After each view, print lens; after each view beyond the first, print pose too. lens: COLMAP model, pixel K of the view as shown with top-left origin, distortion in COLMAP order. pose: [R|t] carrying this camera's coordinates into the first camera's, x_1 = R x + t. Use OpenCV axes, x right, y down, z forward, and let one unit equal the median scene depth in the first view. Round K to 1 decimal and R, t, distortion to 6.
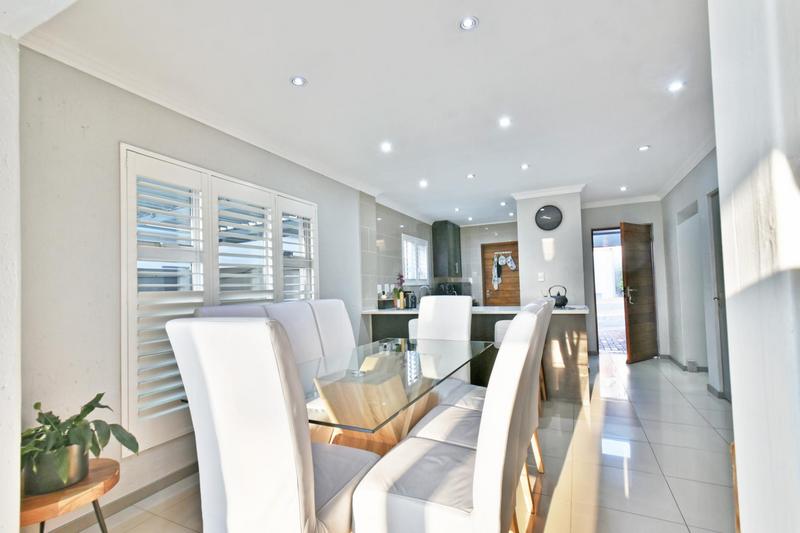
lens RADIAL K [[356.2, 0, 399.6], [0, 356.2, 275.5], [0, 0, 1]] dist [-0.003673, 0.000409]
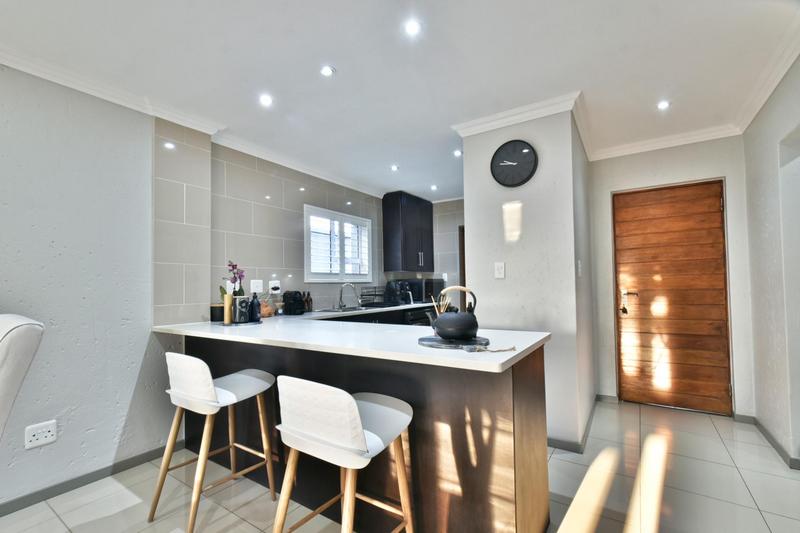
lens RADIAL K [[356.2, 0, 399.6], [0, 356.2, 275.5], [0, 0, 1]] dist [-0.003673, 0.000409]
pose [[0.990928, 0.011829, -0.133875, 0.320780], [-0.010500, 0.999888, 0.010627, 0.006625], [0.133986, -0.009125, 0.990941, 0.431036]]
